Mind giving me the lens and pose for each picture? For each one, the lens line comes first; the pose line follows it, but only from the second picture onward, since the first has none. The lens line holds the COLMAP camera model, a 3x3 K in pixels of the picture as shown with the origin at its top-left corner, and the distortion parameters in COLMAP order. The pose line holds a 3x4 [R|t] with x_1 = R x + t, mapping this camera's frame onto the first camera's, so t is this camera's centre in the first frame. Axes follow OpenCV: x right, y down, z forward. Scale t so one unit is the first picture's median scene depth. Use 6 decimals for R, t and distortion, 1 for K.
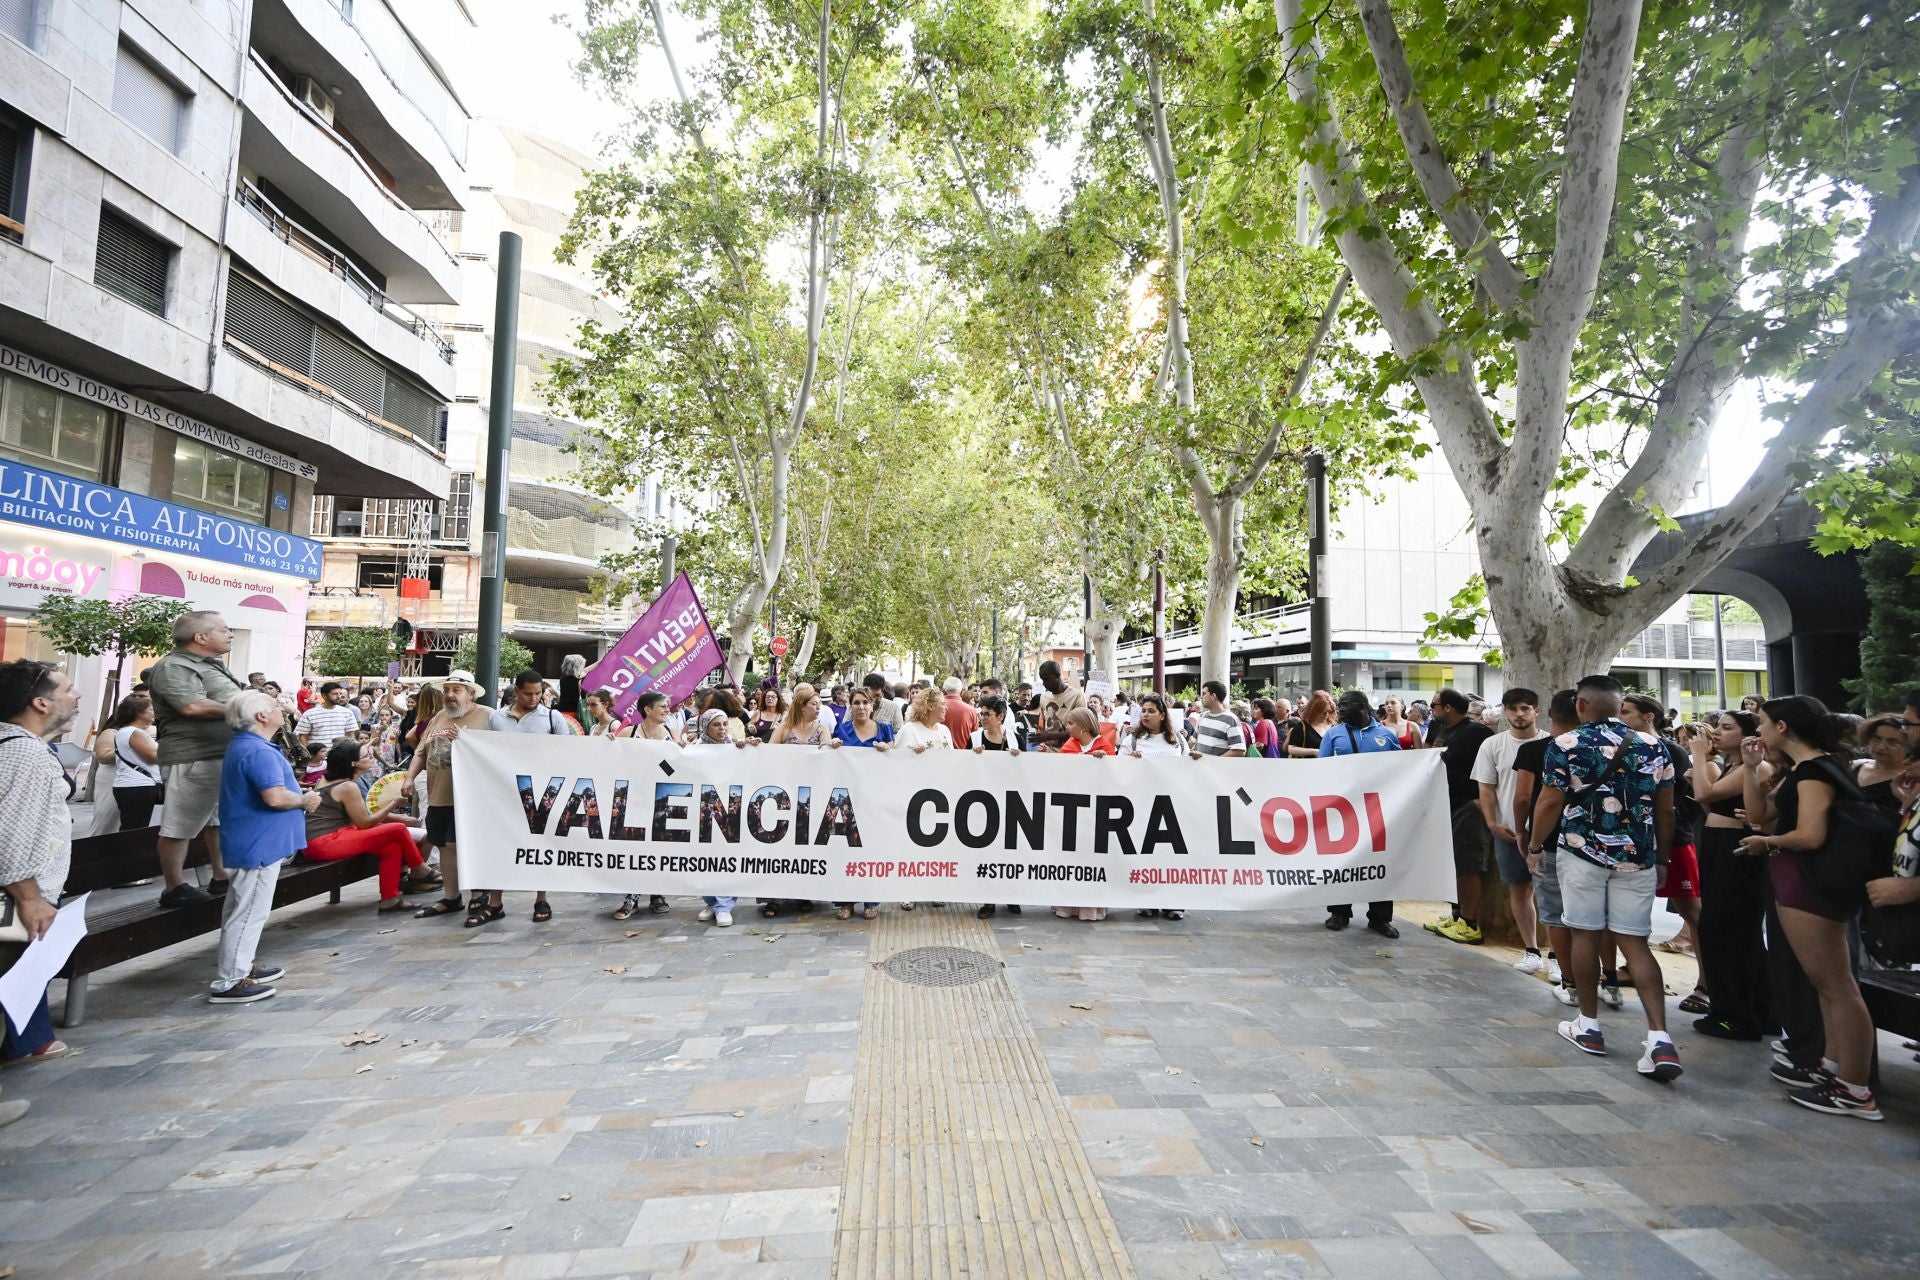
lens RADIAL K [[785.8, 0, 966.6], [0, 785.8, 642.4], [0, 0, 1]] dist [-0.004834, 0.002119]
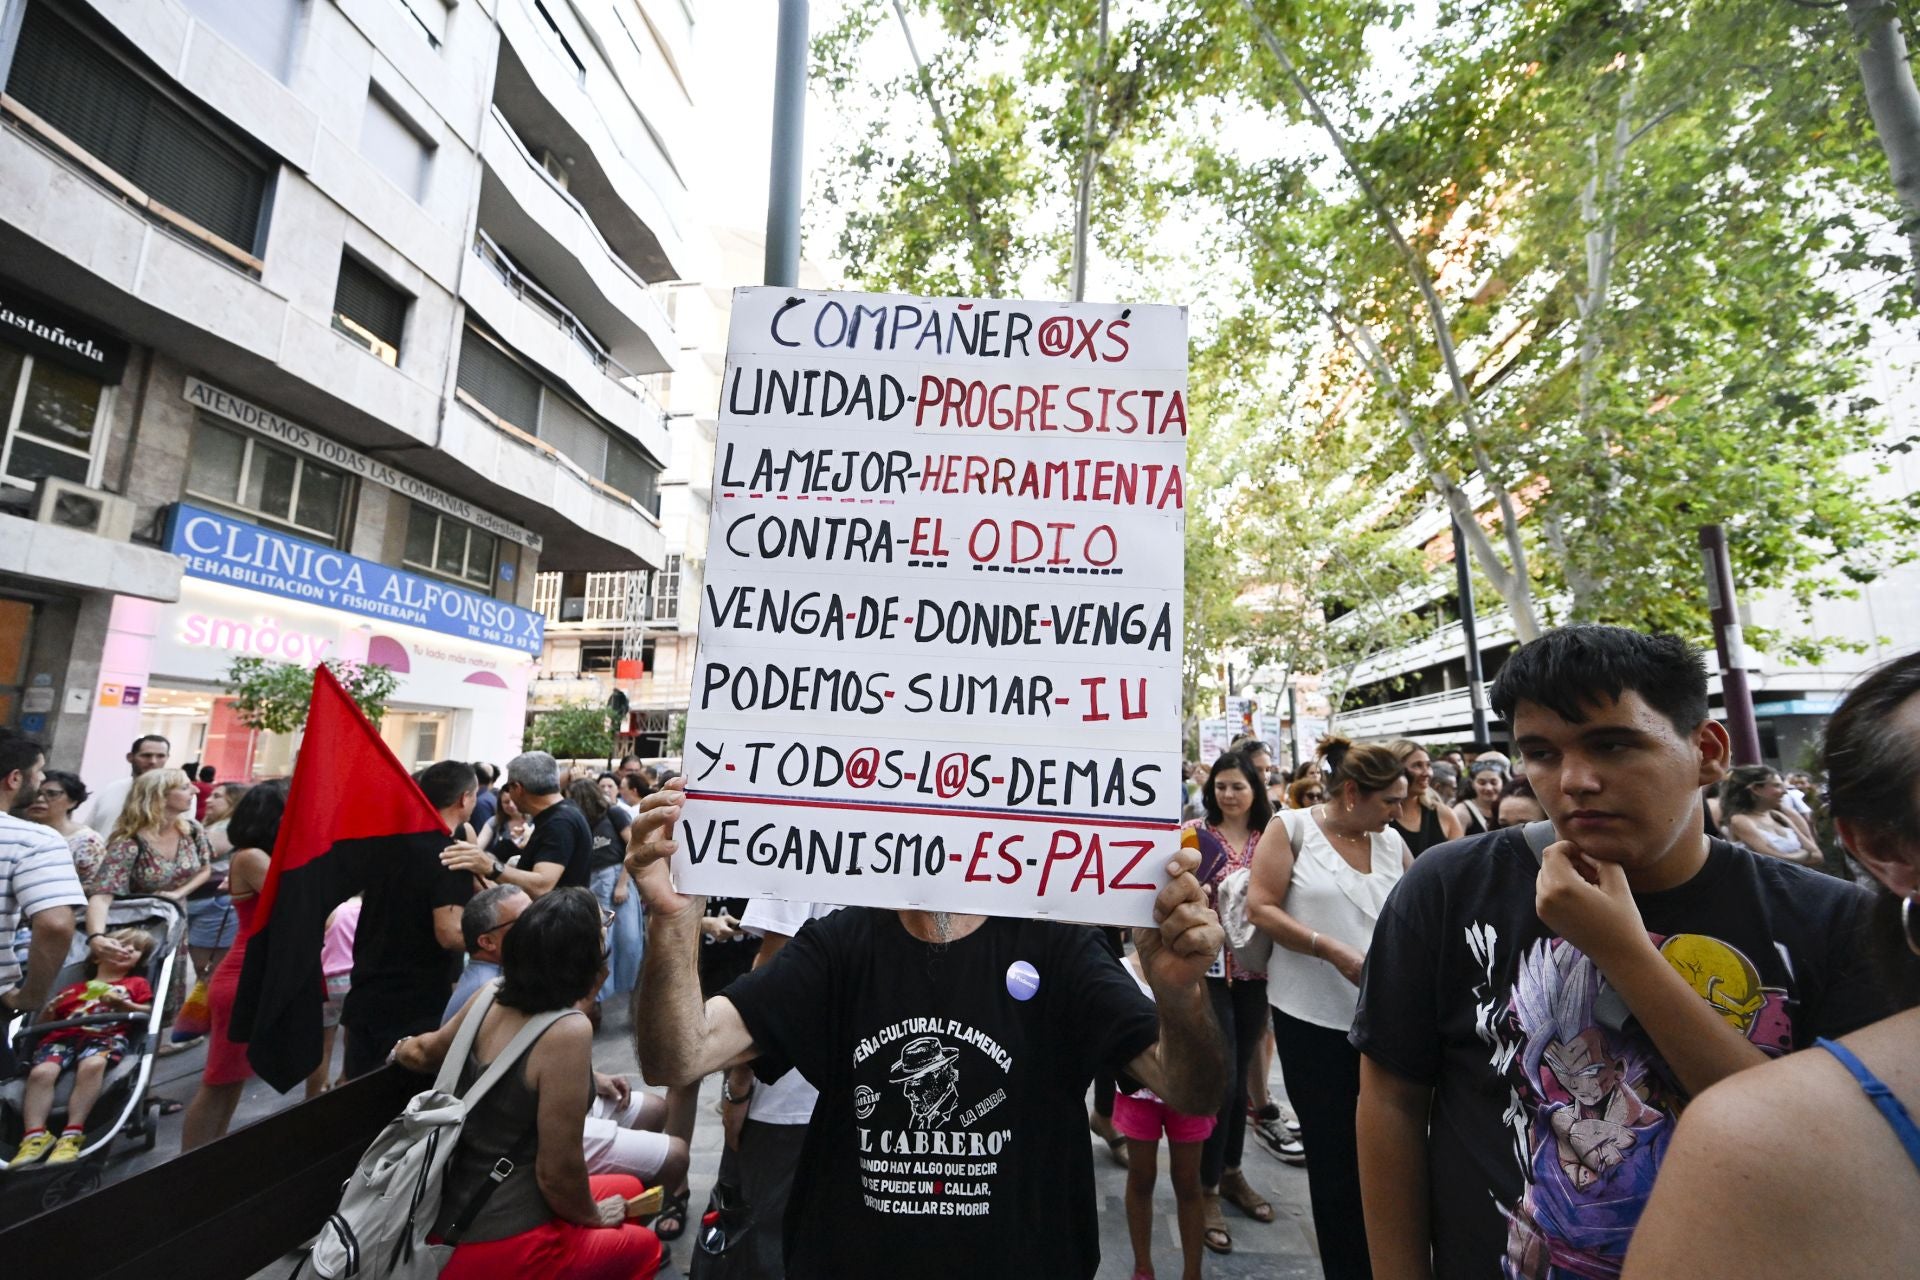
lens RADIAL K [[785.8, 0, 957.0], [0, 785.8, 640.0], [0, 0, 1]] dist [-0.004834, 0.002119]
pose [[0.976312, -0.046559, -0.211299, -0.174626], [0.024627, 0.994139, -0.105265, 0.016960], [0.214961, 0.097568, 0.971737, 0.240621]]
